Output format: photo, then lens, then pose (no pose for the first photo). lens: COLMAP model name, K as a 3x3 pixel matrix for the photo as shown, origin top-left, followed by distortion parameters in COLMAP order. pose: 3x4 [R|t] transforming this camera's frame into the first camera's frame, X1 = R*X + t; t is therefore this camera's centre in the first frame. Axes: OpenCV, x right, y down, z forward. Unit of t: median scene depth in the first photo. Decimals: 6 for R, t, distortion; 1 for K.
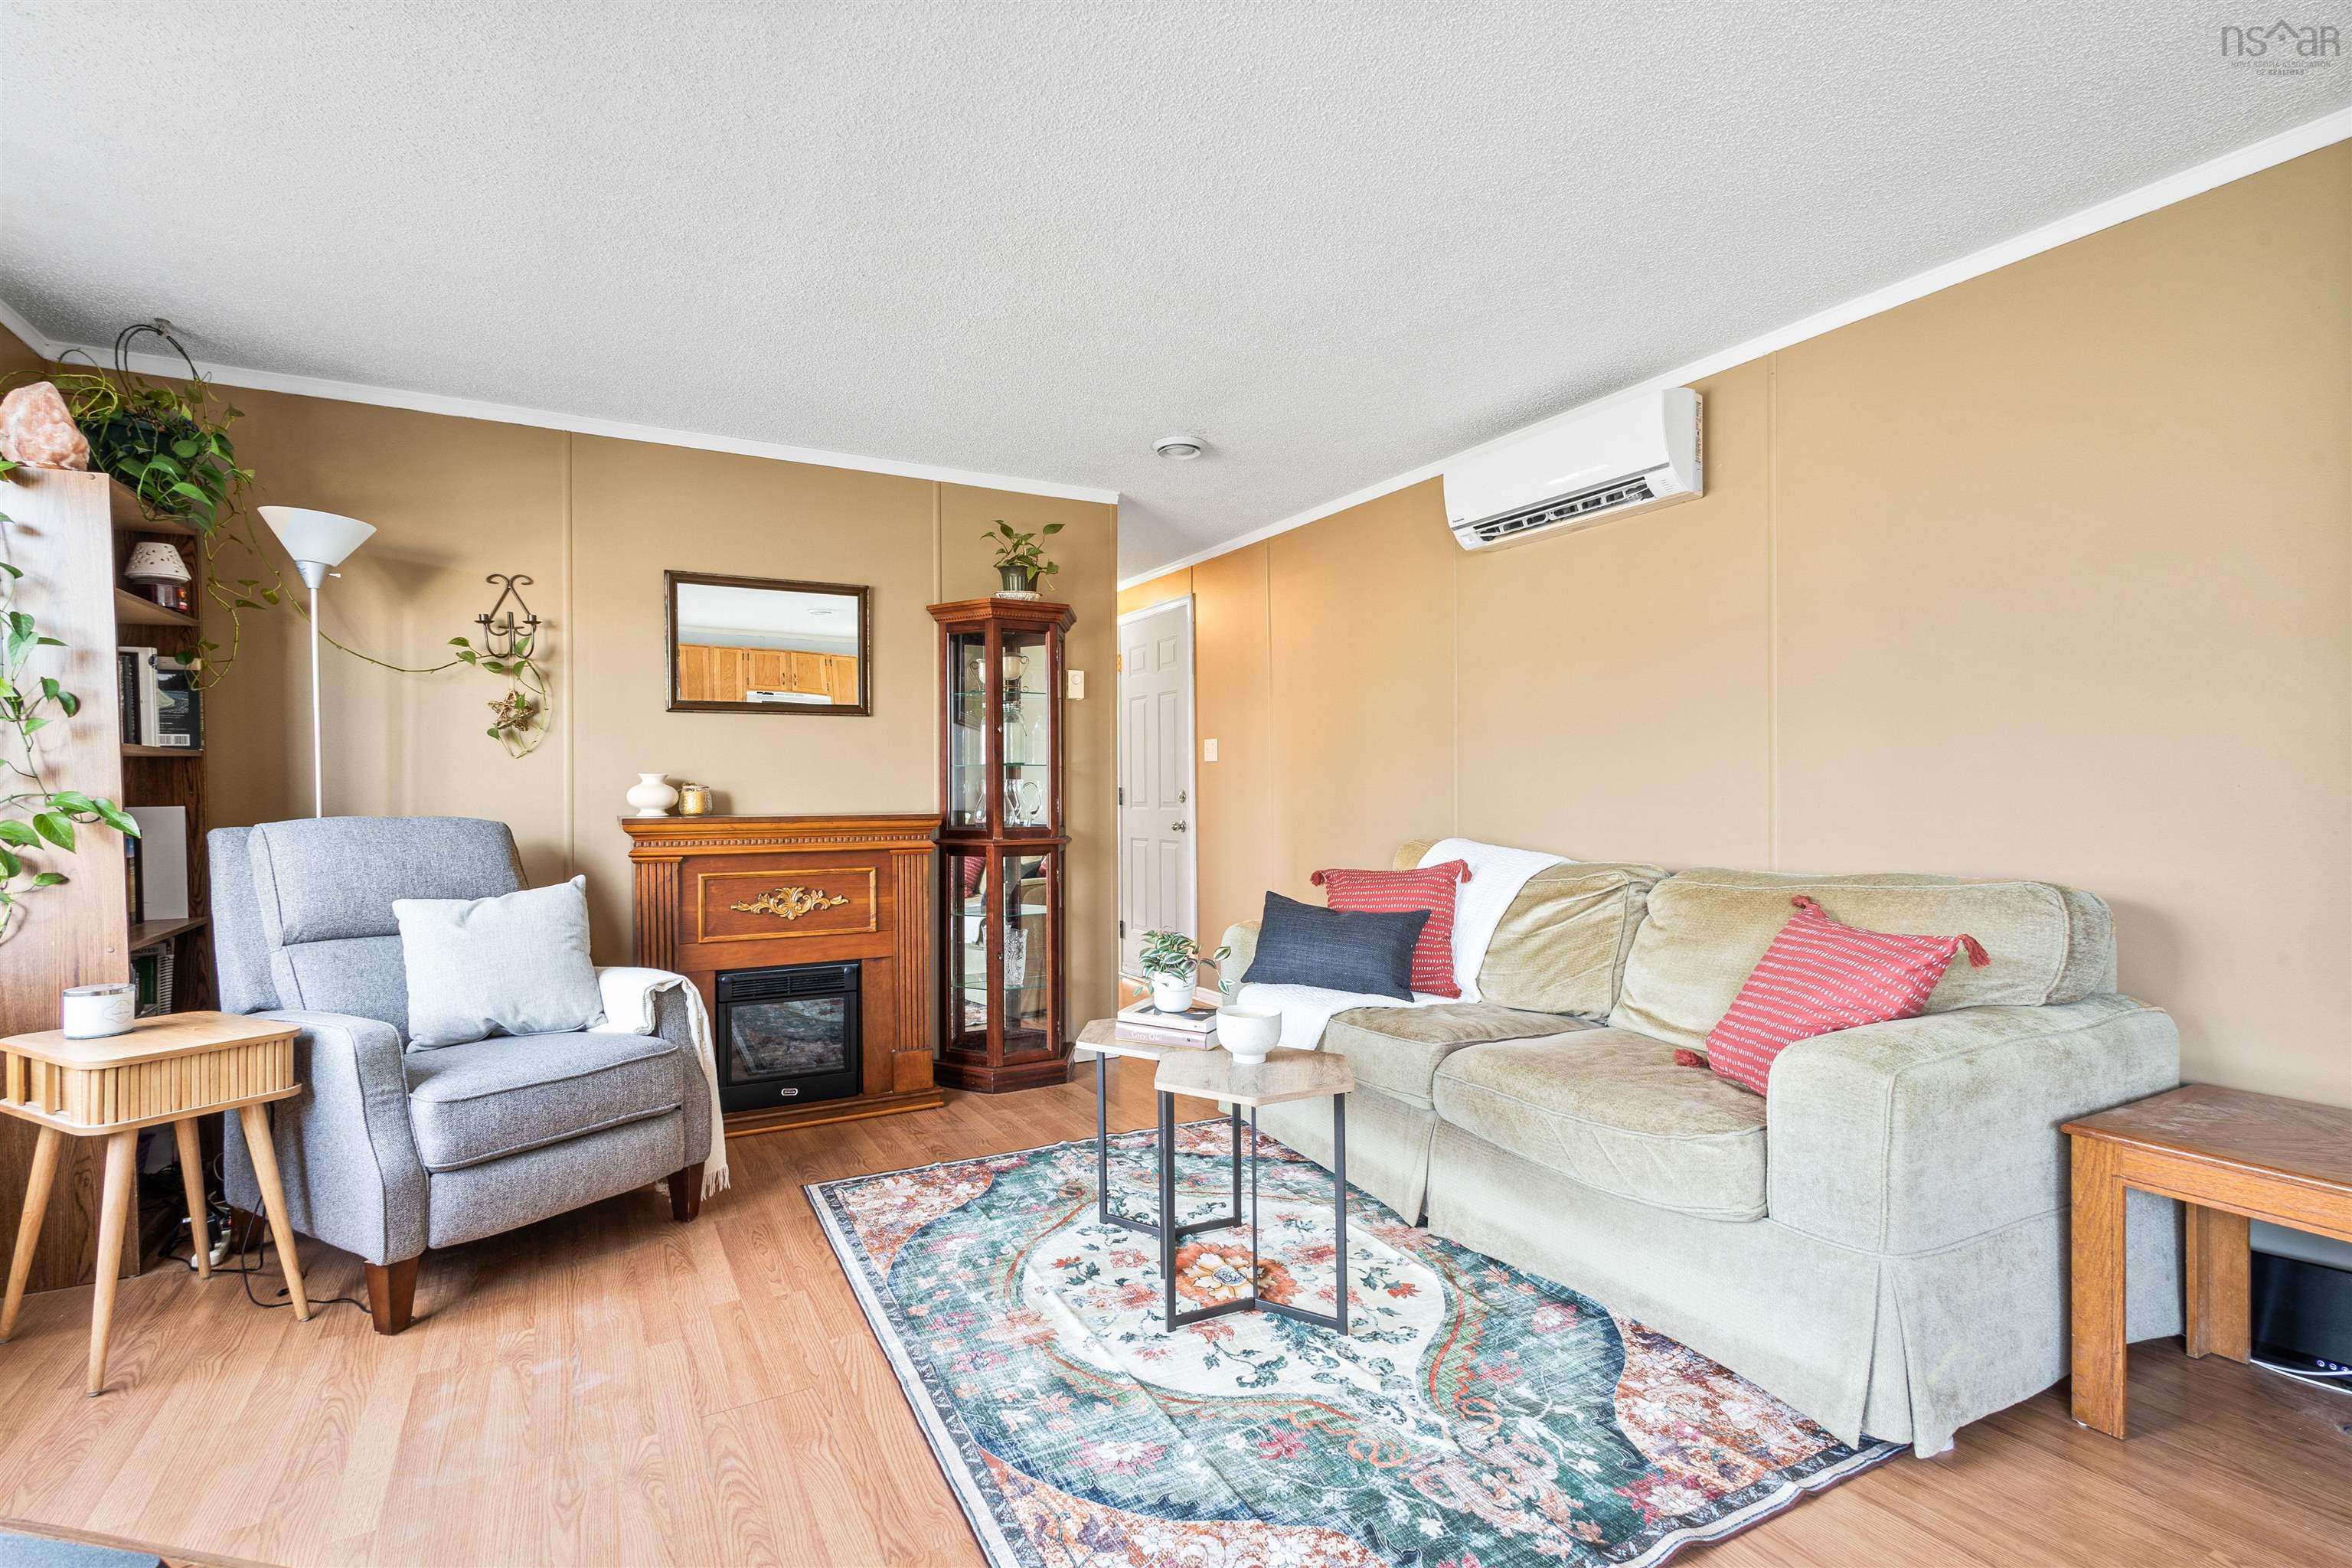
lens RADIAL K [[1092.3, 0, 1173.2], [0, 1092.3, 801.4], [0, 0, 1]] dist [0.003286, 0.000436]
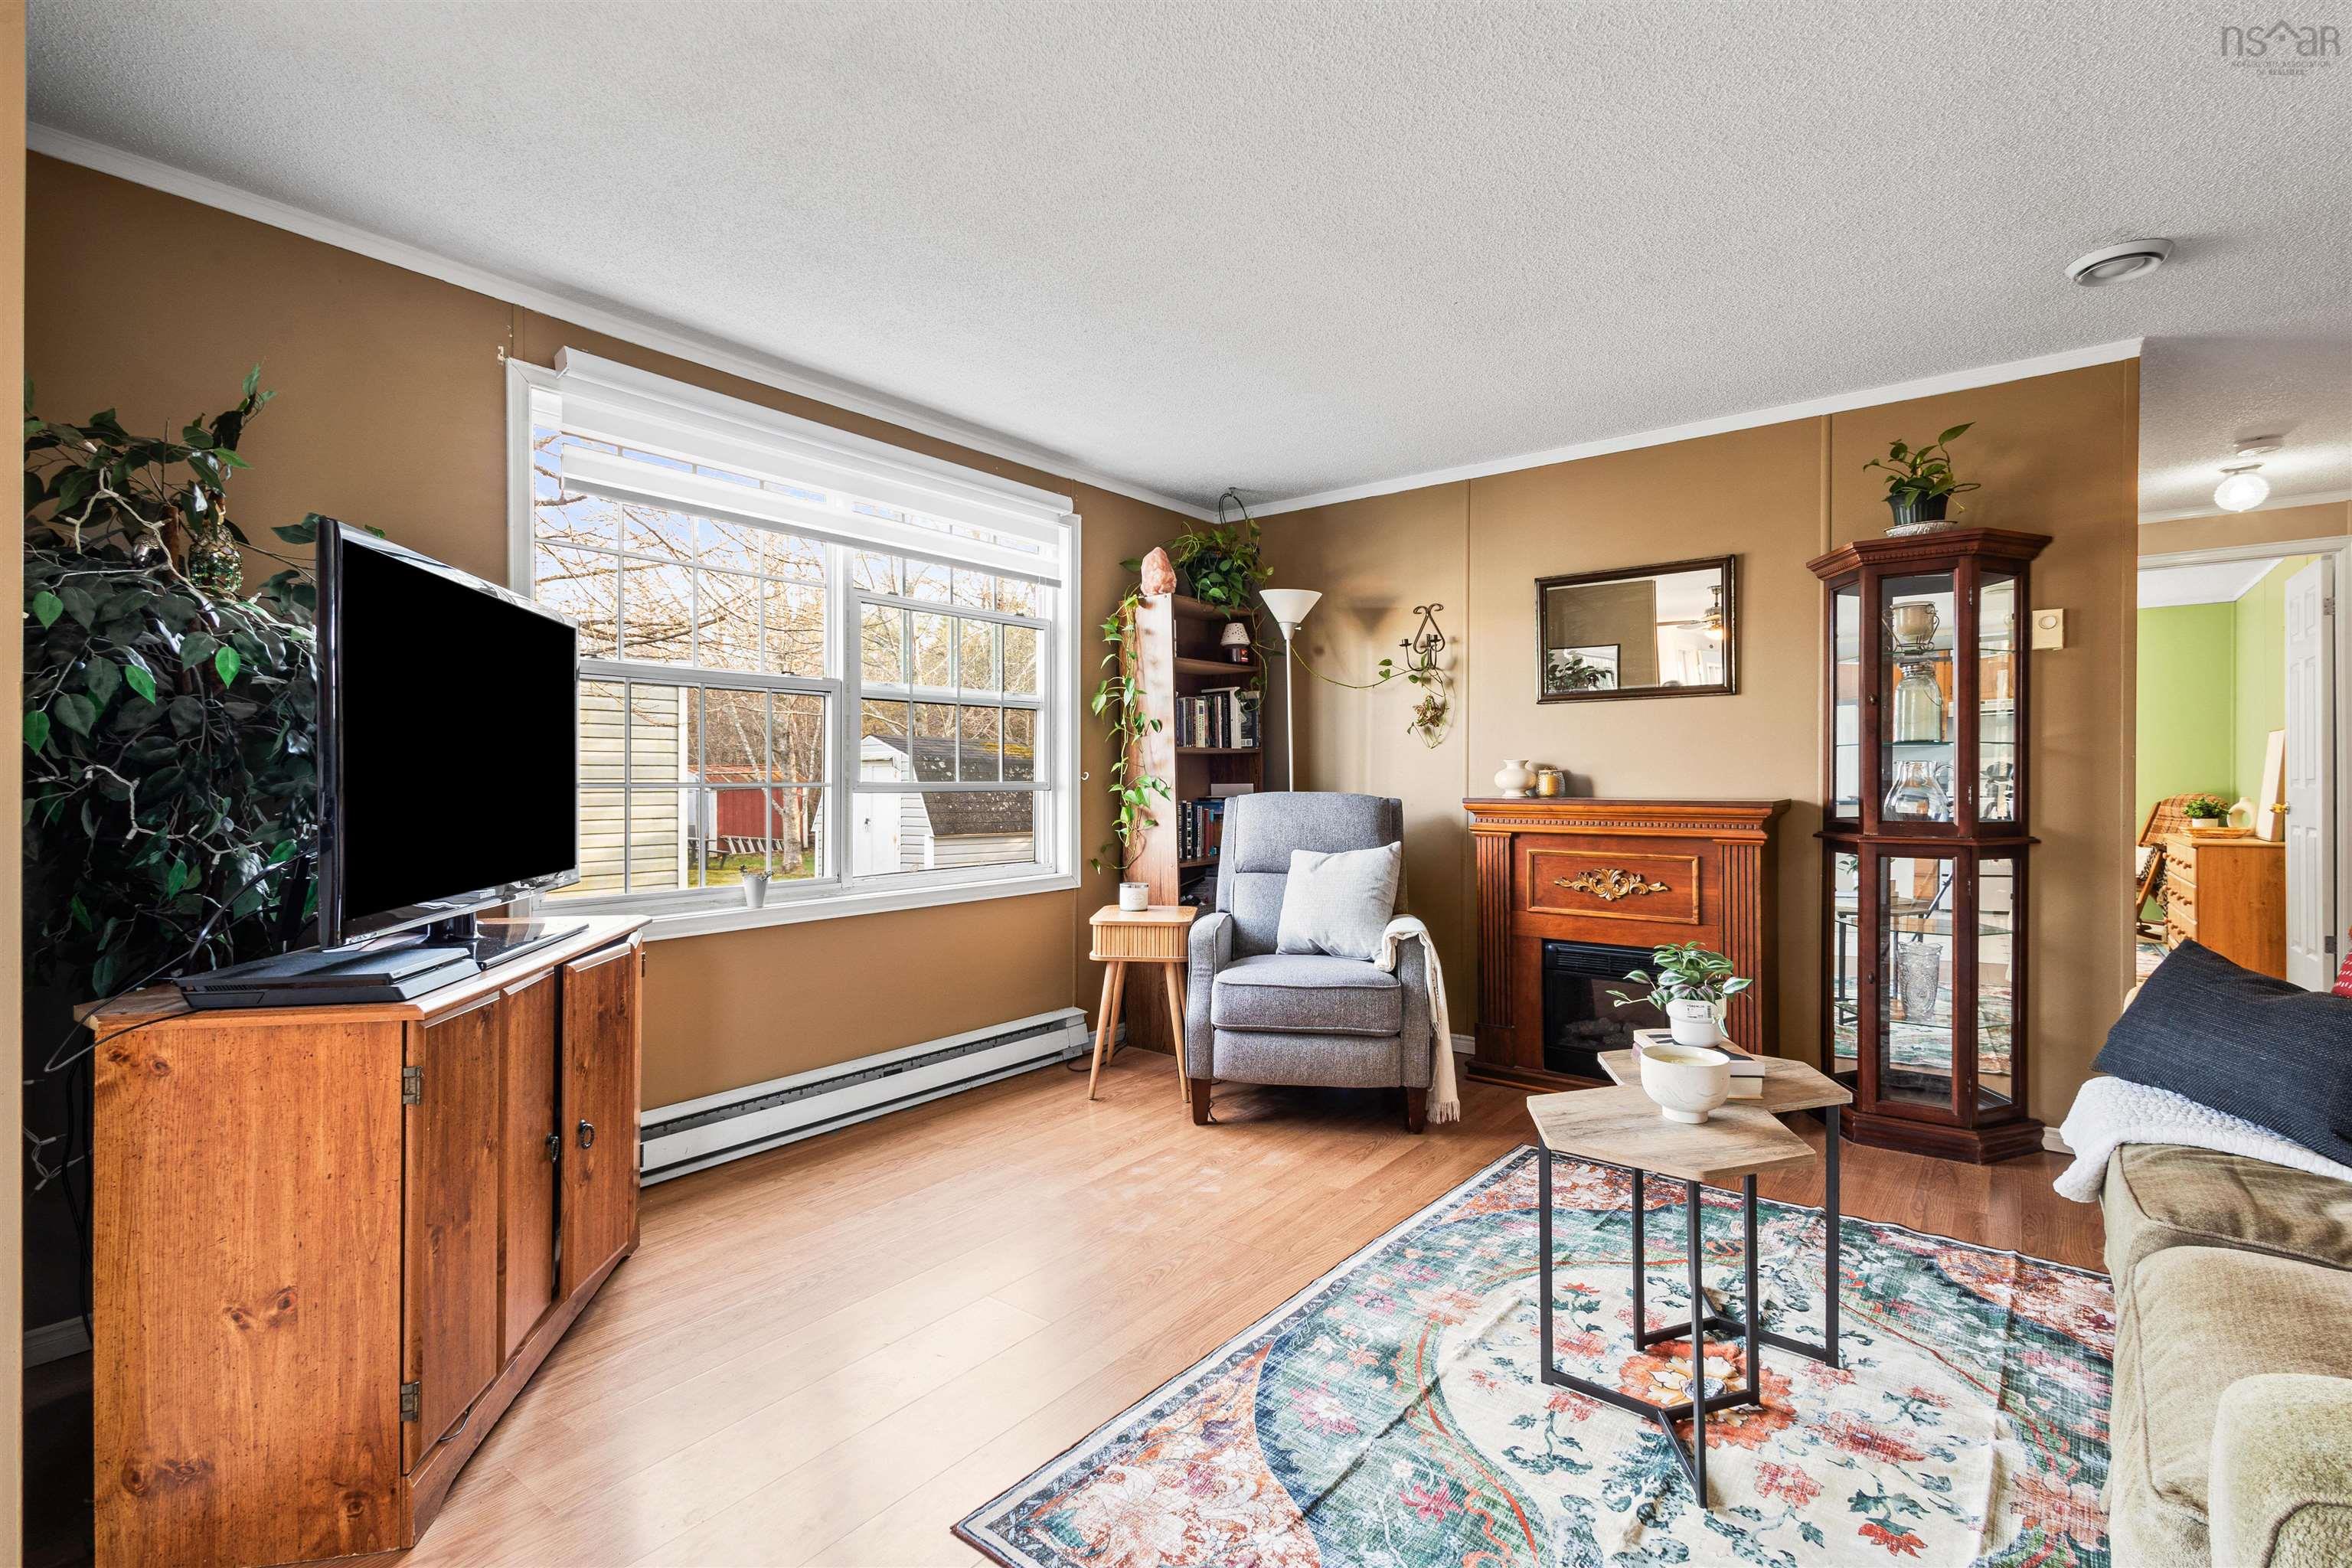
lens RADIAL K [[1077.7, 0, 1176.0], [0, 1077.7, 784.0], [0, 0, 1]] dist [0.002952, 0.000389]
pose [[0.392389, 0.011427, -0.919728, 0.516932], [-0.008582, 0.999925, 0.008762, -0.008105], [0.919759, 0.004455, 0.392458, 0.280616]]
